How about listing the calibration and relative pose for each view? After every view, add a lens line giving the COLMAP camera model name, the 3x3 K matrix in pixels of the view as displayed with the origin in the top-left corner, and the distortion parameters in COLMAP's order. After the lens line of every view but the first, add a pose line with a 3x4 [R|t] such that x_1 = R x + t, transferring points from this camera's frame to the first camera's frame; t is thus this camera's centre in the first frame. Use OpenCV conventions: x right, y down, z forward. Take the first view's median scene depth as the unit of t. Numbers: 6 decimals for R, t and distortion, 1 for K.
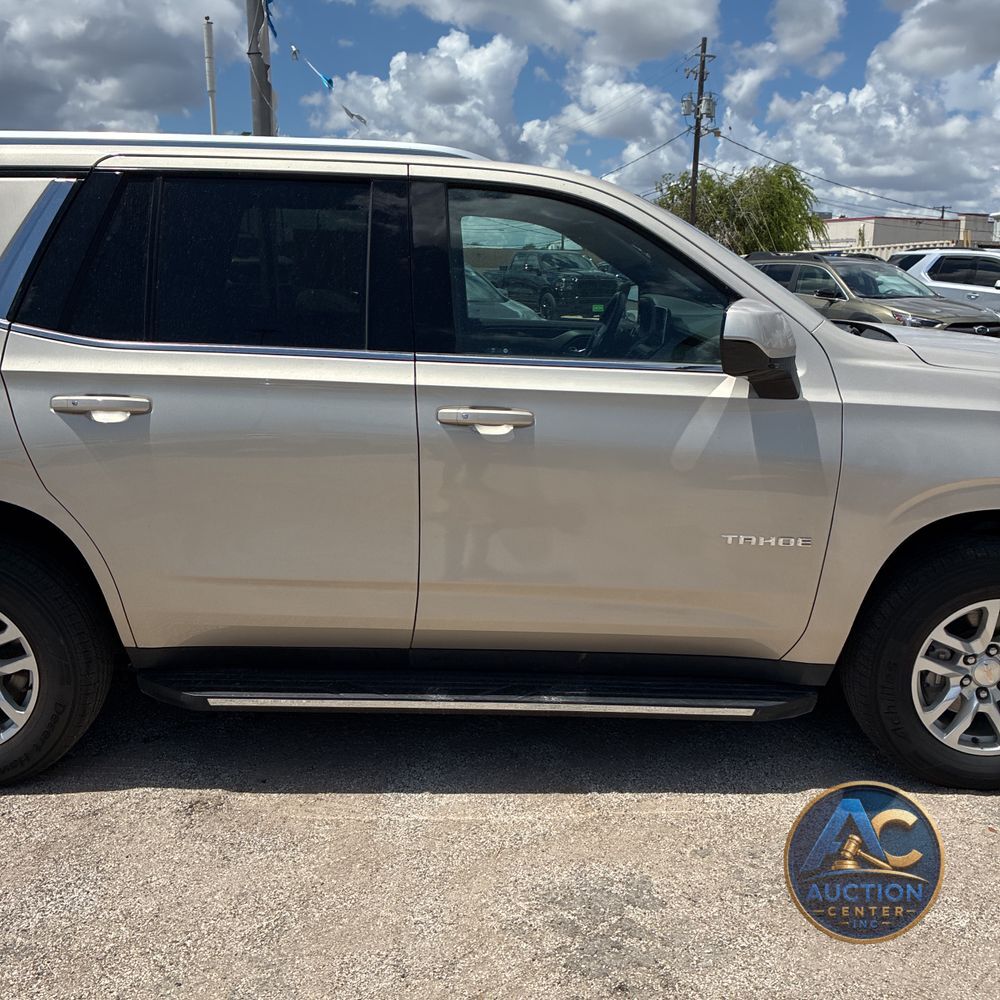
lens RADIAL K [[1034.9, 0, 500.0], [0, 1034.9, 500.0], [0, 0, 1]] dist [0.007221, 0.001722]
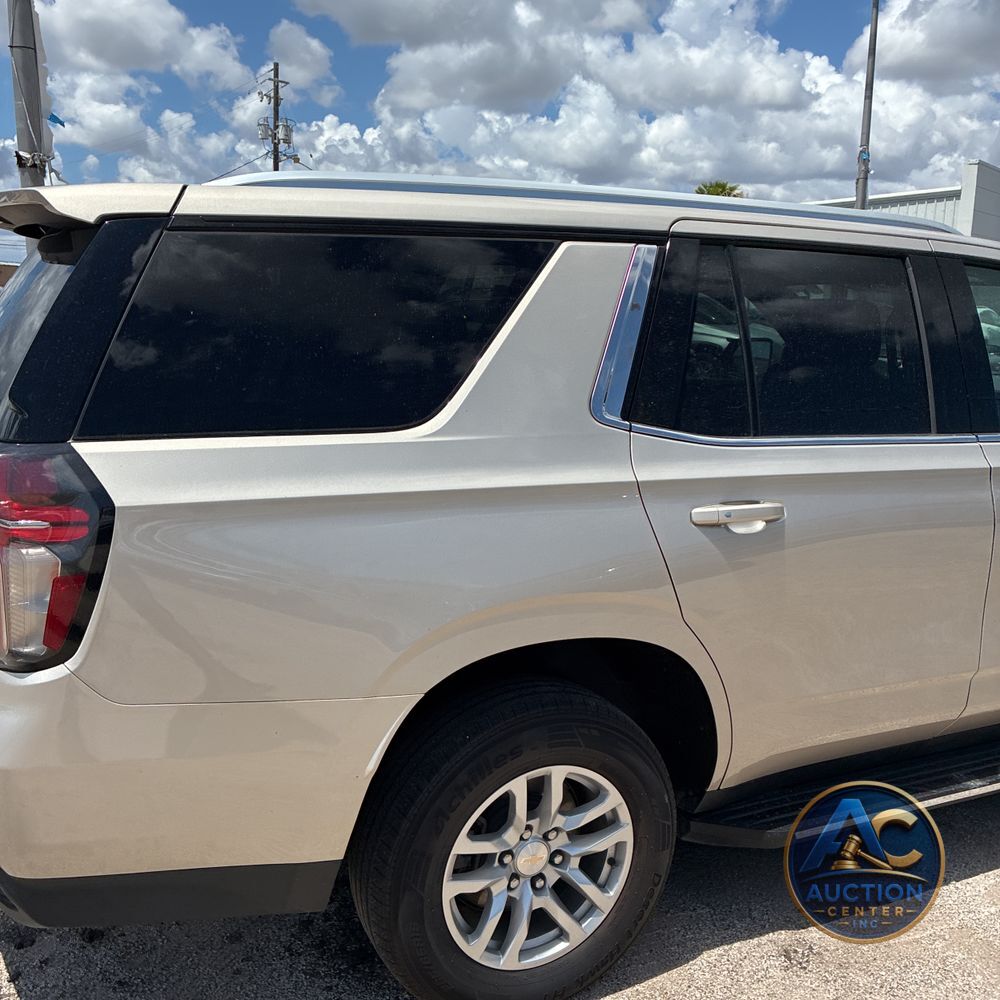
lens RADIAL K [[1026.2, 0, 490.2], [0, 1026.2, 513.7], [0, 0, 1]] dist [0.026959, -0.039106]
pose [[0.906743, -0.082664, 0.413503, -0.820160], [0.085126, 0.996292, 0.012502, -0.107857], [-0.413003, 0.023864, 0.910417, 0.286436]]
